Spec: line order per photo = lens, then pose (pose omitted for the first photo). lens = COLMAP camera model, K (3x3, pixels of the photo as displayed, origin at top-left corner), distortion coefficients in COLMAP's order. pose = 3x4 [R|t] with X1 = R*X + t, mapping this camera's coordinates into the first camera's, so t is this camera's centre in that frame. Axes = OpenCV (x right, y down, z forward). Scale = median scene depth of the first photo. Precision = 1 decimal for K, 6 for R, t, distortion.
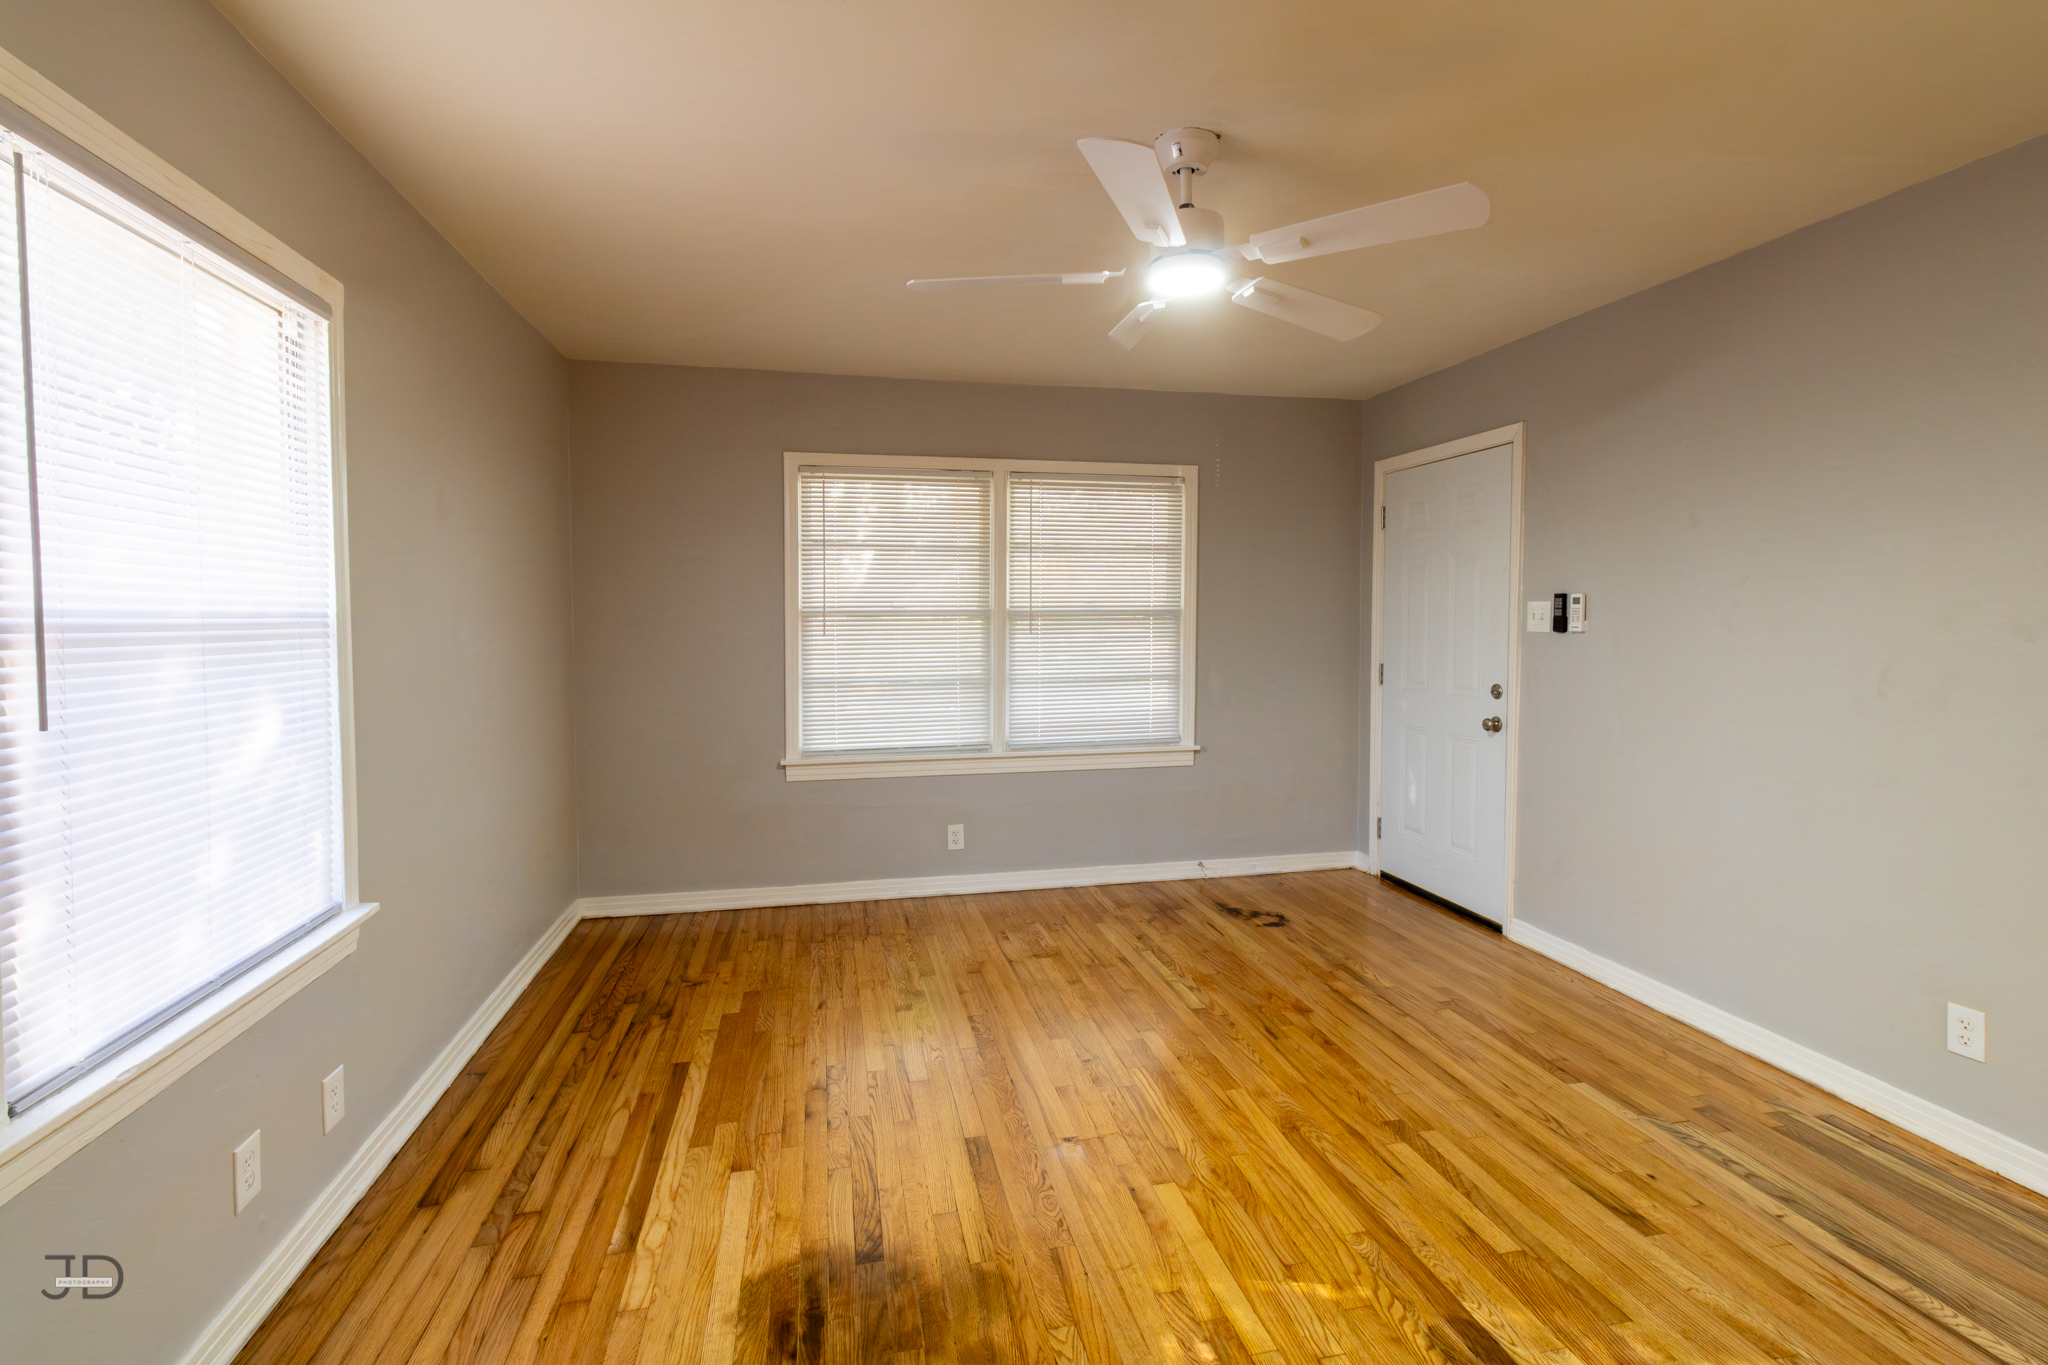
lens RADIAL K [[978.3, 0, 1028.7], [0, 978.3, 654.2], [0, 0, 1]] dist [0.000813, 0.000330]
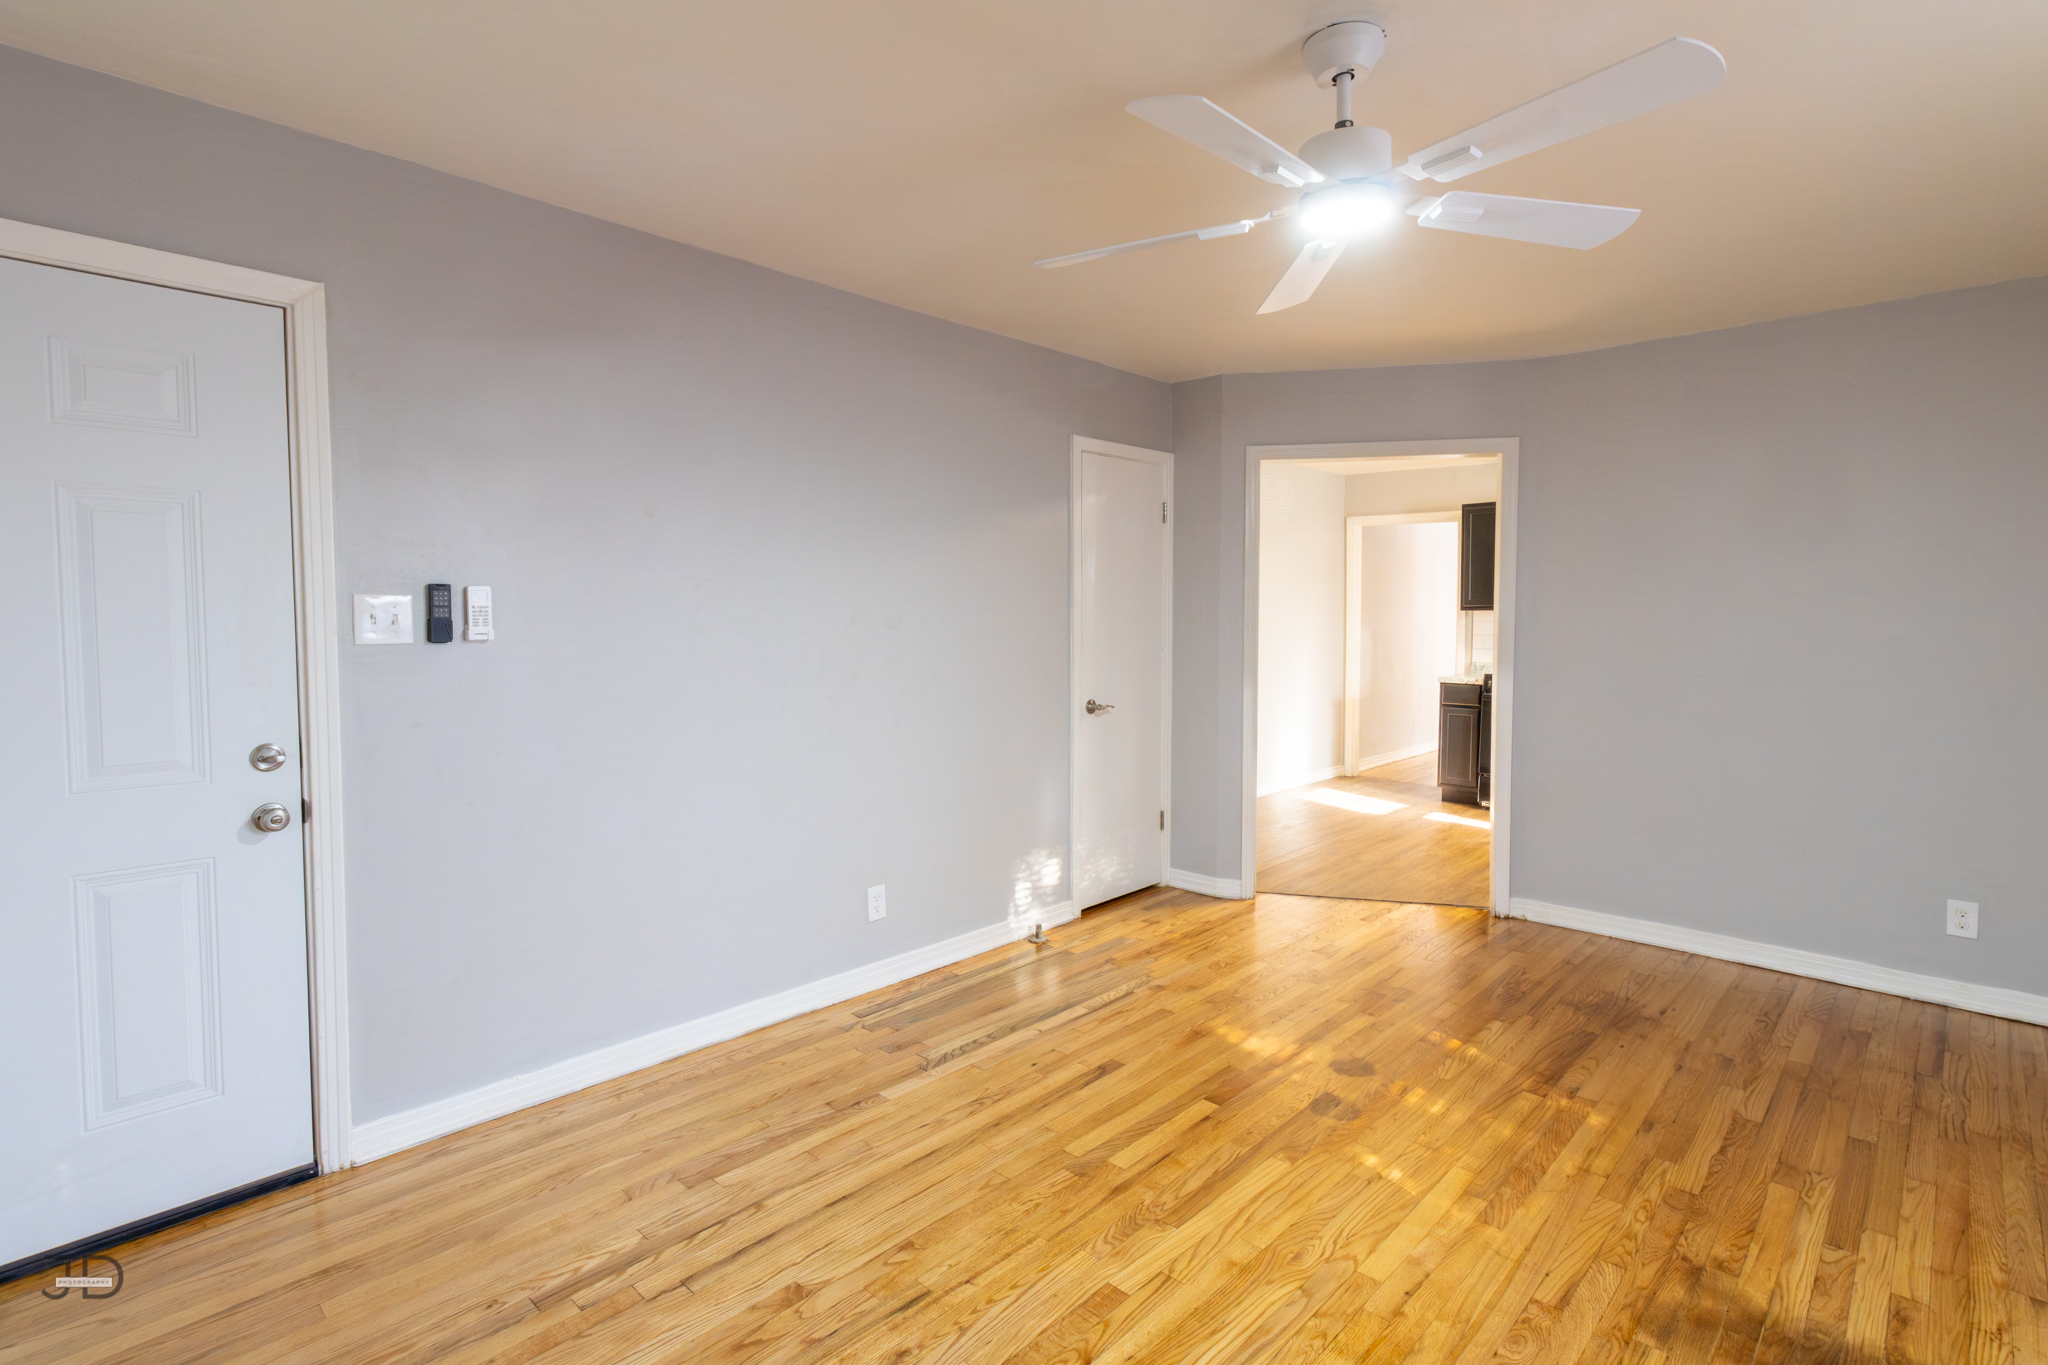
lens RADIAL K [[984.1, 0, 1050.5], [0, 984.1, 659.5], [0, 0, 1]] dist [0.001155, 0.000617]
pose [[-0.575598, -0.037288, 0.816882, -0.355058], [0.034245, 0.996984, 0.069639, -0.063882], [-0.817015, 0.068058, -0.572585, 1.545157]]
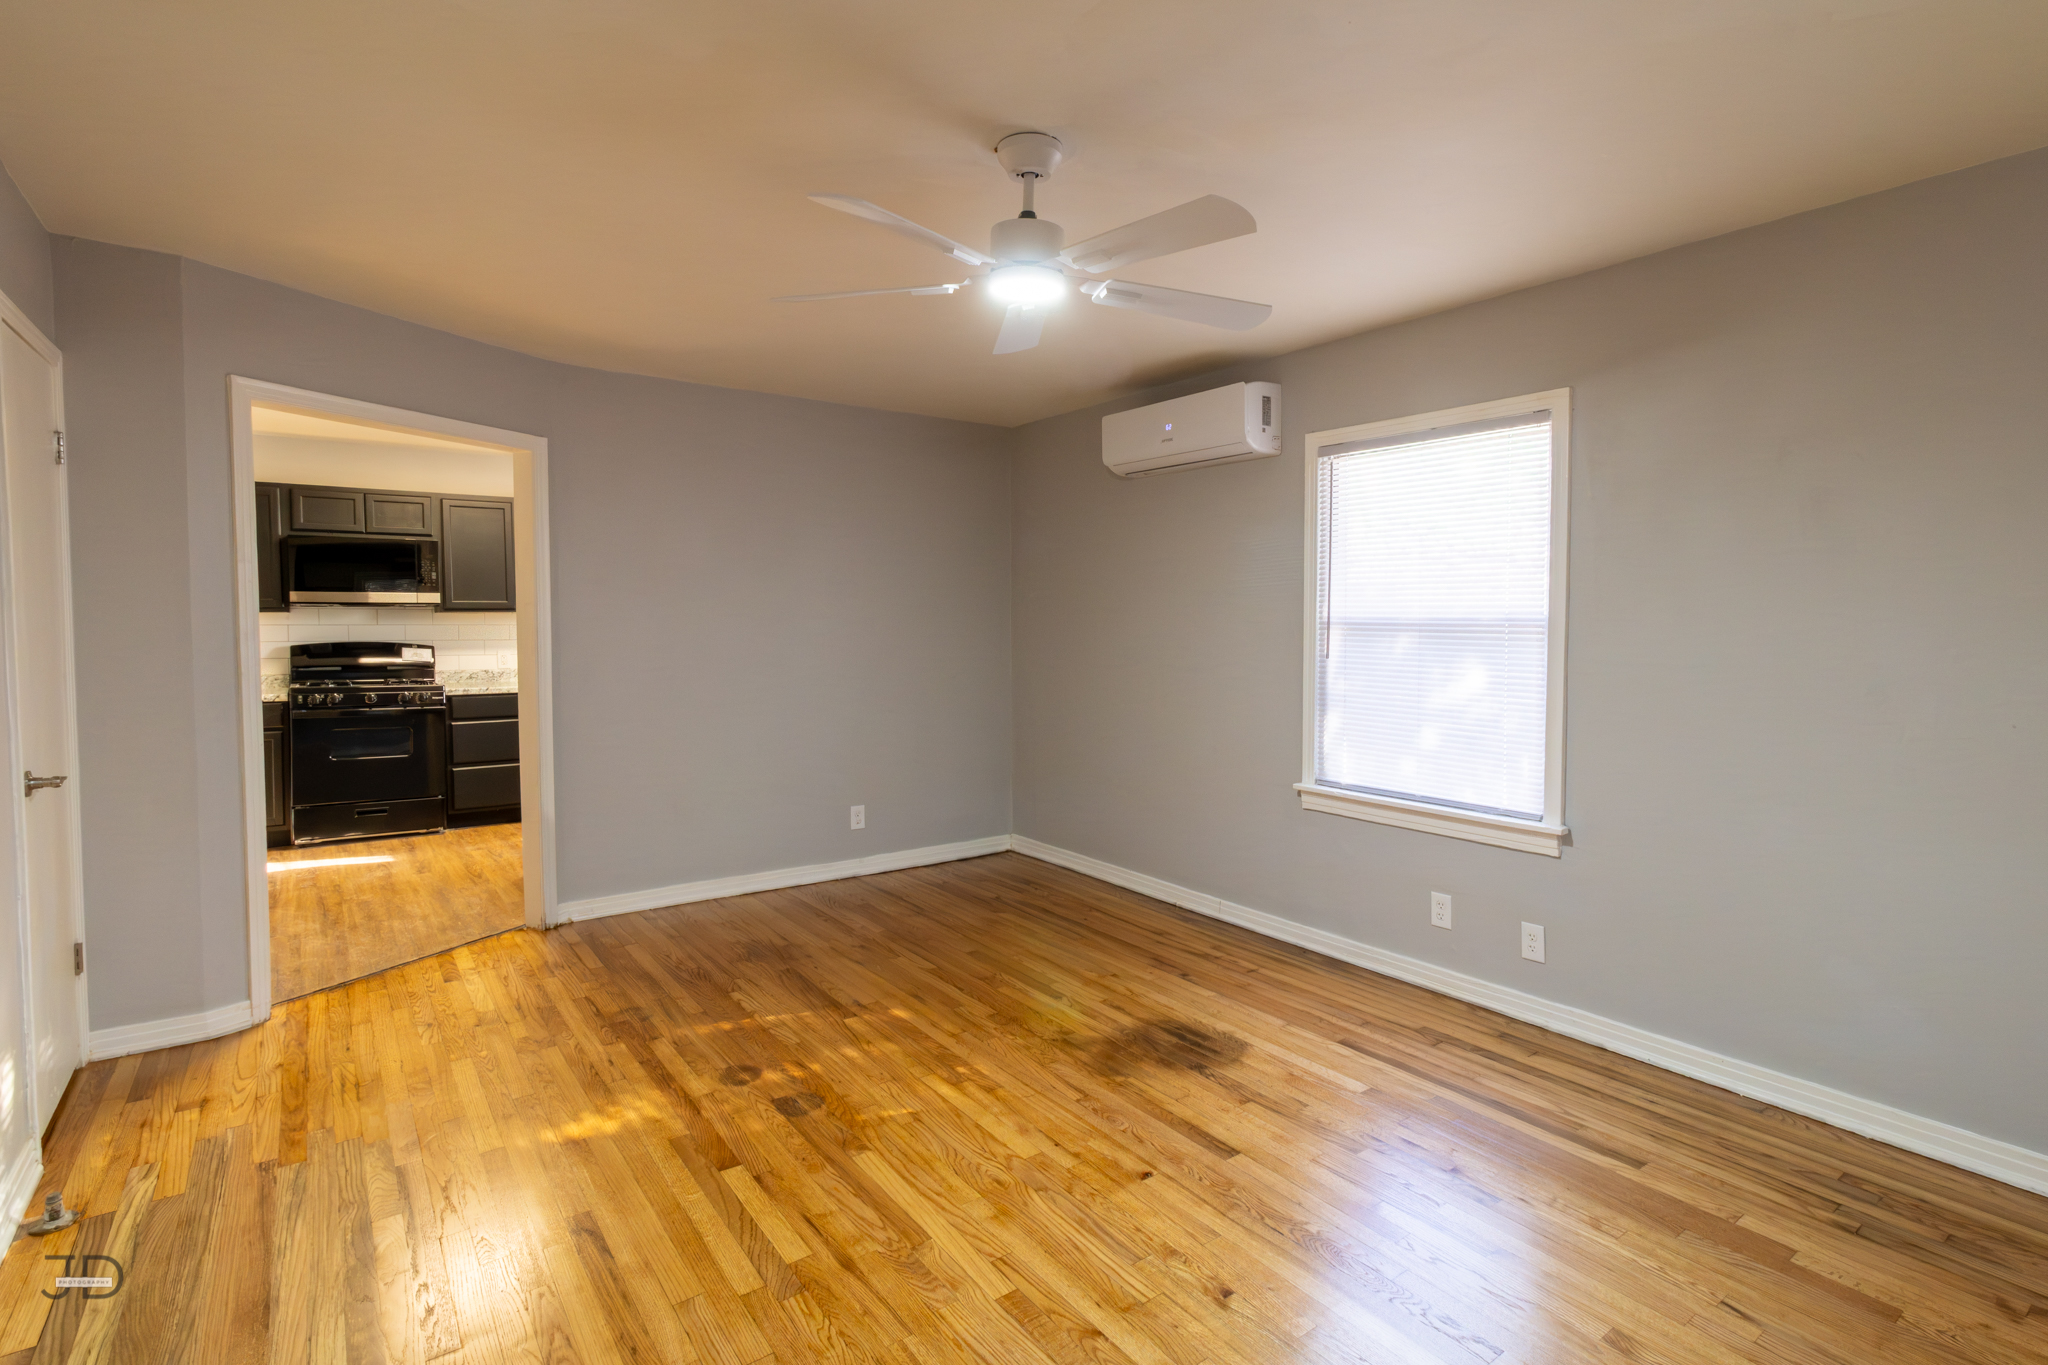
lens RADIAL K [[978.3, 0, 1028.7], [0, 978.3, 654.2], [0, 0, 1]] dist [0.000813, 0.000330]
pose [[-0.916041, 0.014483, -0.400823, 0.512205], [-0.017698, 0.996915, 0.076471, -0.074353], [0.400694, 0.077144, -0.912958, 1.761117]]
